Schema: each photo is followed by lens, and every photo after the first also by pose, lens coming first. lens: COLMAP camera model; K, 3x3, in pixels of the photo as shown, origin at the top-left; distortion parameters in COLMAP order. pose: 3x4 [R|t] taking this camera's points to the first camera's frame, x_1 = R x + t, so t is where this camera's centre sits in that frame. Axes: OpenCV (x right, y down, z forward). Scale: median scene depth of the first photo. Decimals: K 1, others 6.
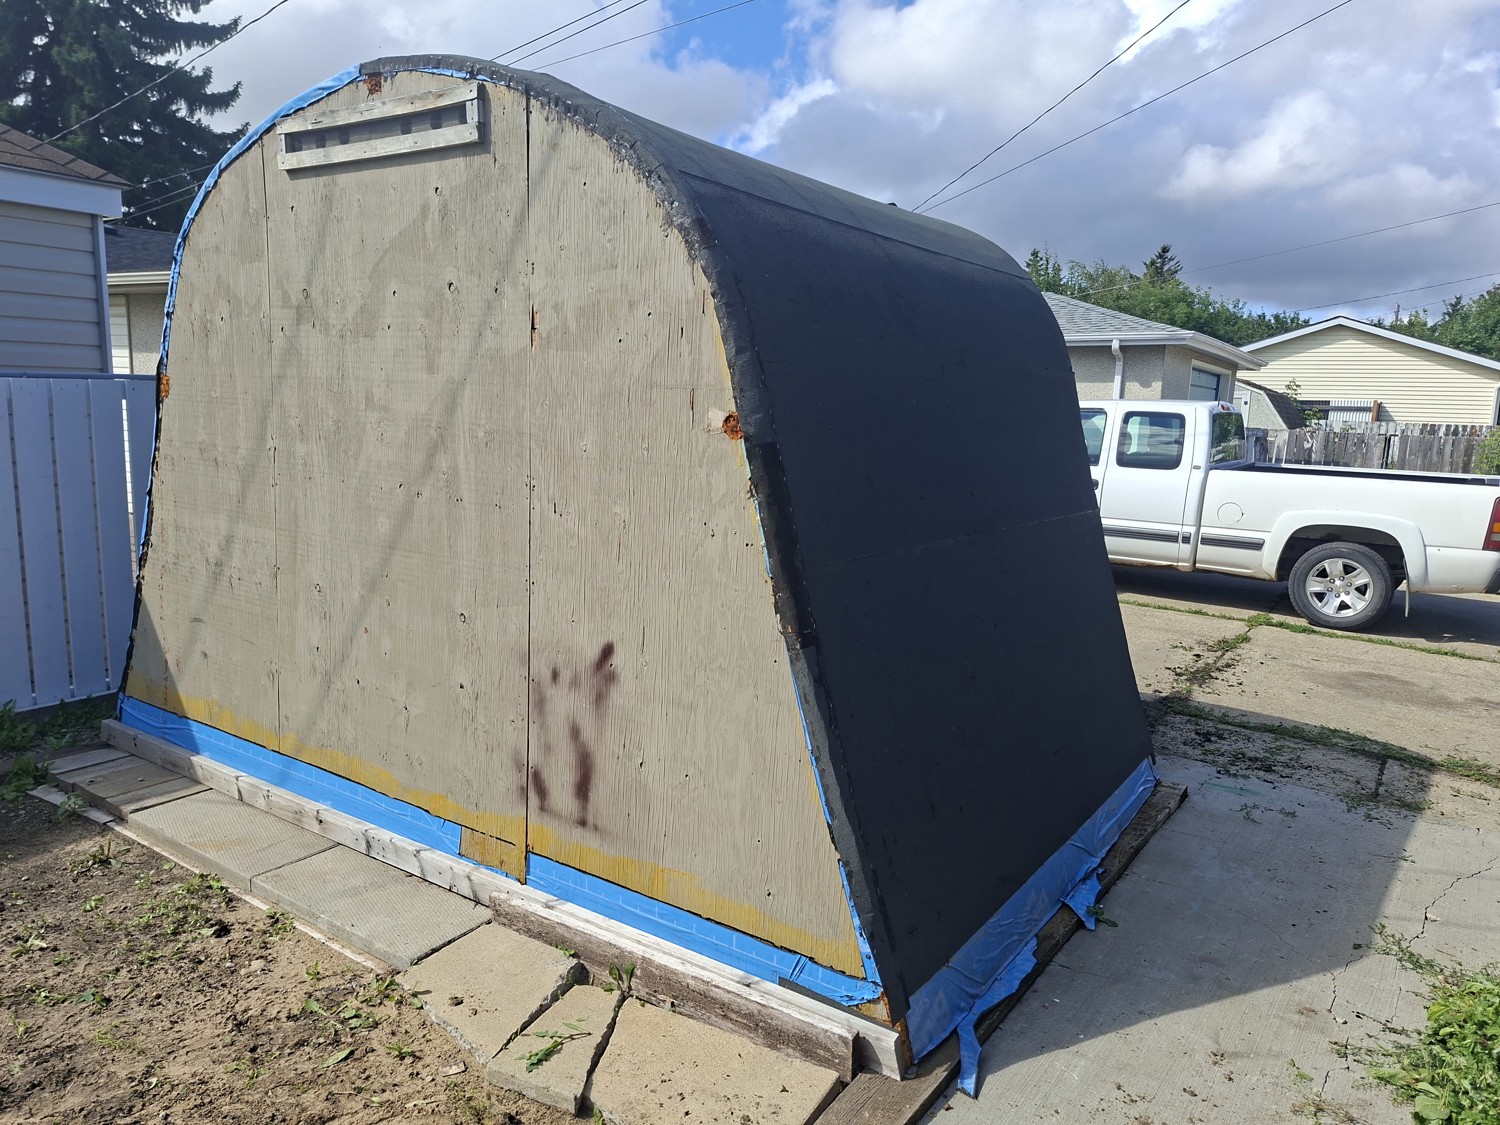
lens RADIAL K [[1035.4, 0, 755.1], [0, 1035.4, 576.8], [0, 0, 1]] dist [0.116139, -0.152973]
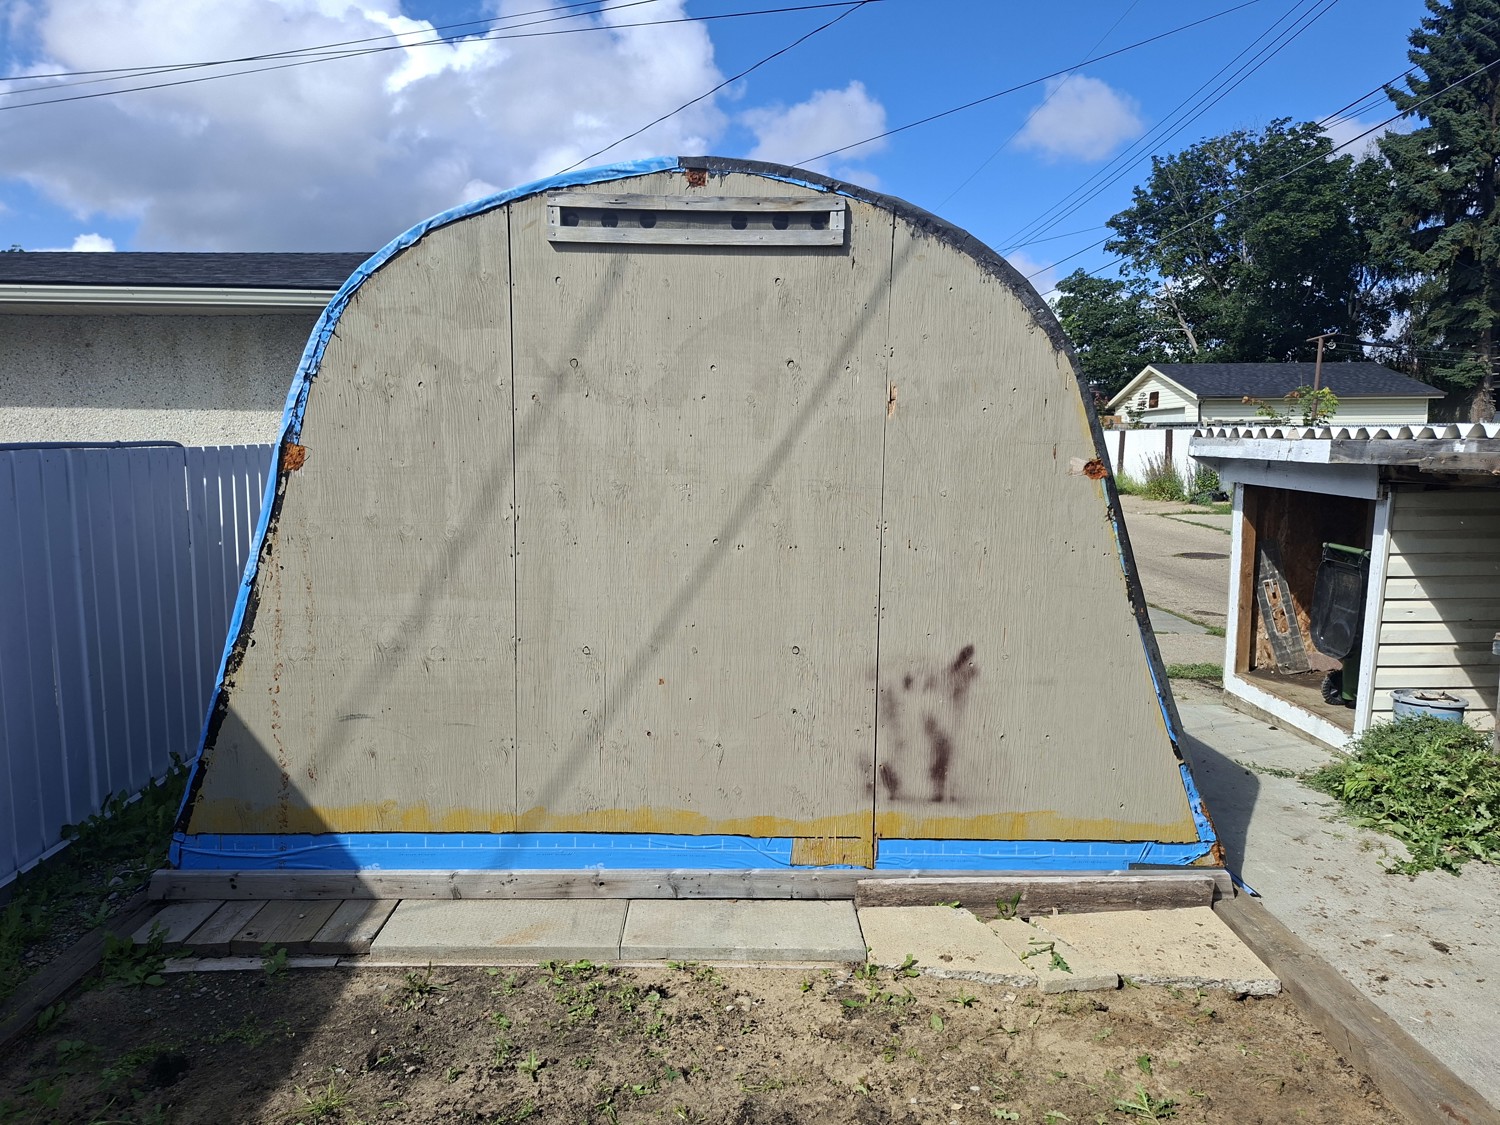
lens RADIAL K [[1015.0, 0, 750.0], [0, 1015.0, 562.5], [0, 0, 1]] dist [0.115583, -0.147575]
pose [[0.815151, -0.099833, 0.570580, -0.986949], [0.119874, 0.992786, 0.002449, -0.067131], [-0.566709, 0.066402, 0.821238, 0.120617]]
